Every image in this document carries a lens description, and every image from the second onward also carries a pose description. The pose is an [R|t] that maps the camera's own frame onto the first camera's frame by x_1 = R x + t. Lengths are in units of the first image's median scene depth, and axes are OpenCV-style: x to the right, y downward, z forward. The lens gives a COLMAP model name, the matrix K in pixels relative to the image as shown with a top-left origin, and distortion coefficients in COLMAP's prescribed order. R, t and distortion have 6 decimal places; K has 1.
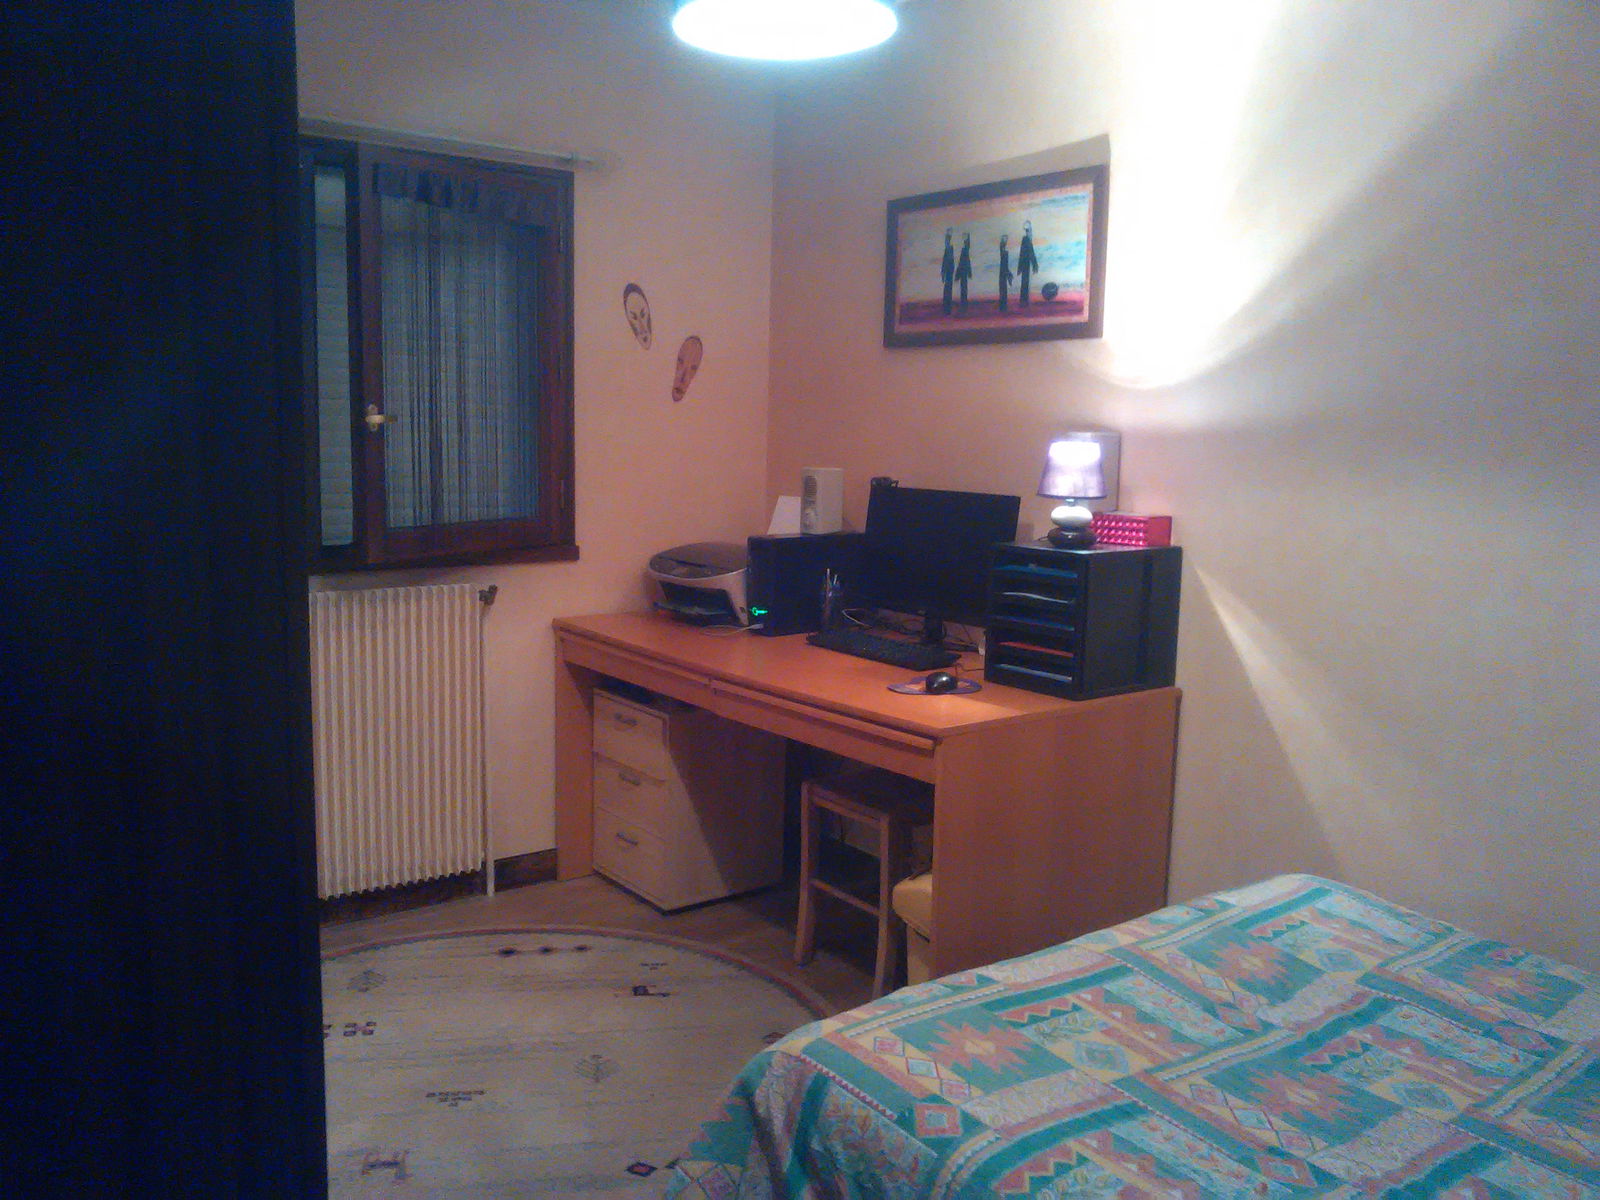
lens RADIAL K [[1353.7, 0, 800.0], [0, 1353.7, 600.0], [0, 0, 1]] dist [-0.072208, -0.000805]
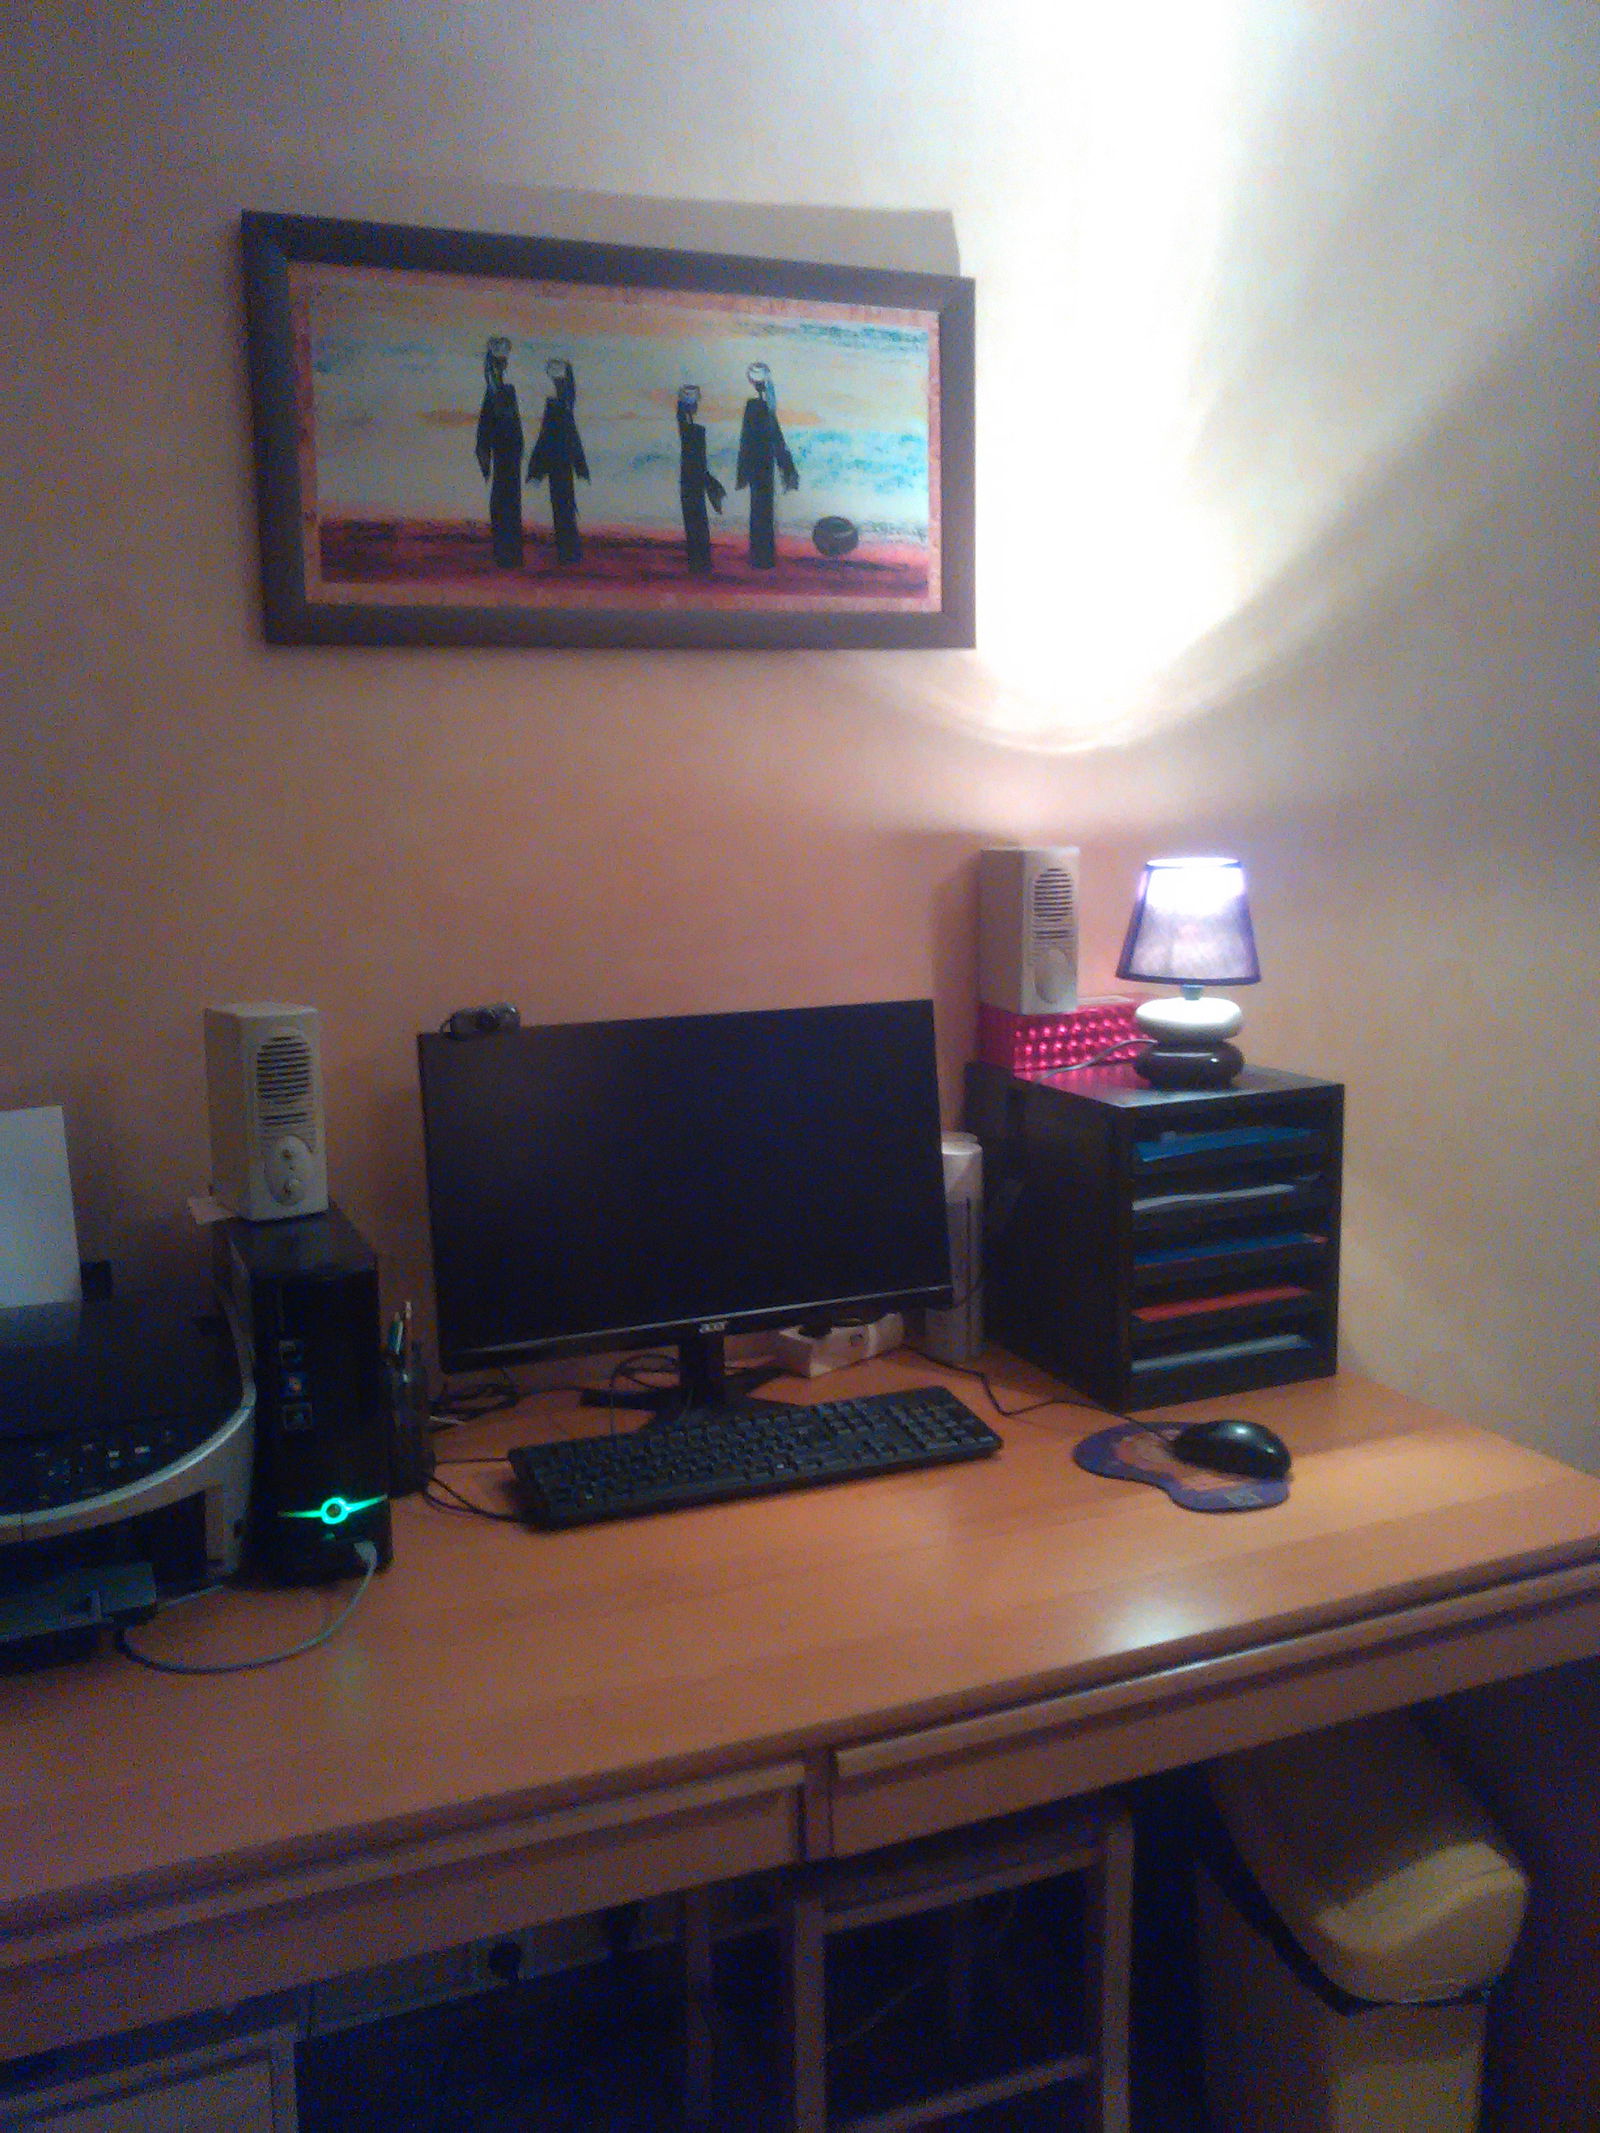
lens RADIAL K [[1804.6, 0, 800.0], [0, 1804.6, 1066.5], [0, 0, 1]] dist [-0.072208, -0.000805]
pose [[0.271953, -0.181175, 0.945102, -0.404827], [0.146131, 0.978503, 0.145528, -0.145265], [-0.951150, 0.098532, 0.292582, 0.848987]]
